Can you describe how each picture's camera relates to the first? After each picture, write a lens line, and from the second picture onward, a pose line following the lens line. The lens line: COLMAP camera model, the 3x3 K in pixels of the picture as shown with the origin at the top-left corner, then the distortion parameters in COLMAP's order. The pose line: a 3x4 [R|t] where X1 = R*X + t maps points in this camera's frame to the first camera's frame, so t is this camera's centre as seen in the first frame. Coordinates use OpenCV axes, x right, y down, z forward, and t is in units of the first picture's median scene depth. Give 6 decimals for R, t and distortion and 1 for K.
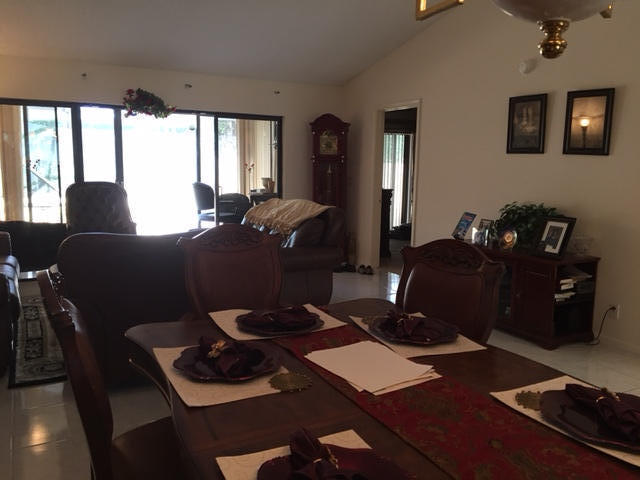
lens RADIAL K [[553.7, 0, 336.2], [0, 553.7, 236.0], [0, 0, 1]] dist [0.112830, -0.142174]
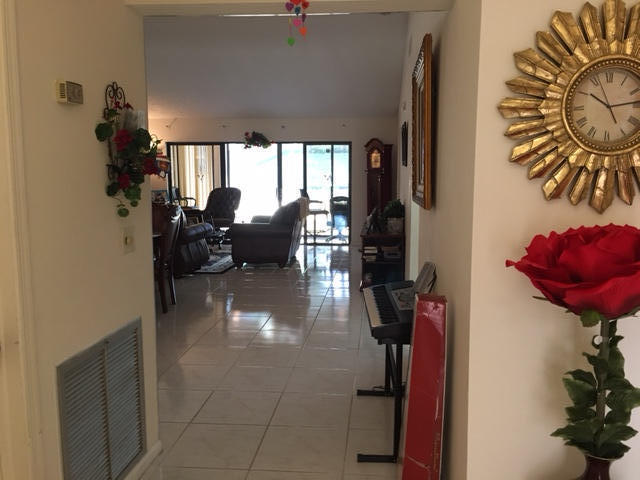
lens RADIAL K [[550.5, 0, 322.6], [0, 550.5, 241.3], [0, 0, 1]] dist [0.060409, -0.005953]
pose [[0.811204, 0.054150, -0.582251, 0.747085], [-0.064924, 0.997887, 0.002352, 0.042419], [0.581148, 0.035894, 0.813006, -0.183986]]
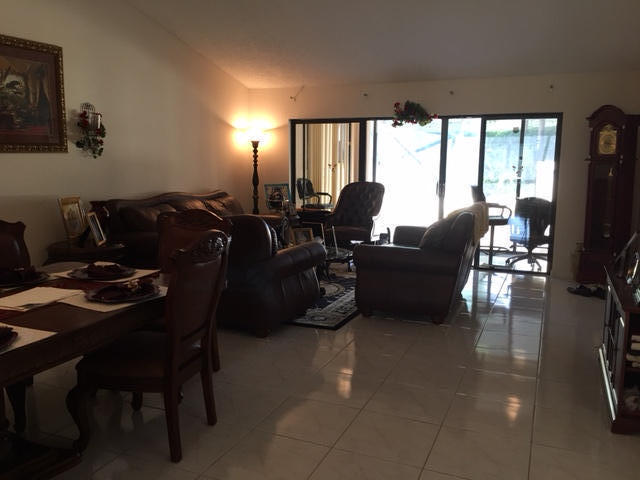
lens RADIAL K [[550.5, 0, 322.6], [0, 550.5, 241.3], [0, 0, 1]] dist [0.060409, -0.005953]
pose [[0.608715, 0.104439, -0.786485, 0.436288], [-0.106549, 0.993079, 0.049407, -0.016529], [0.786202, 0.053725, 0.615630, 0.184503]]
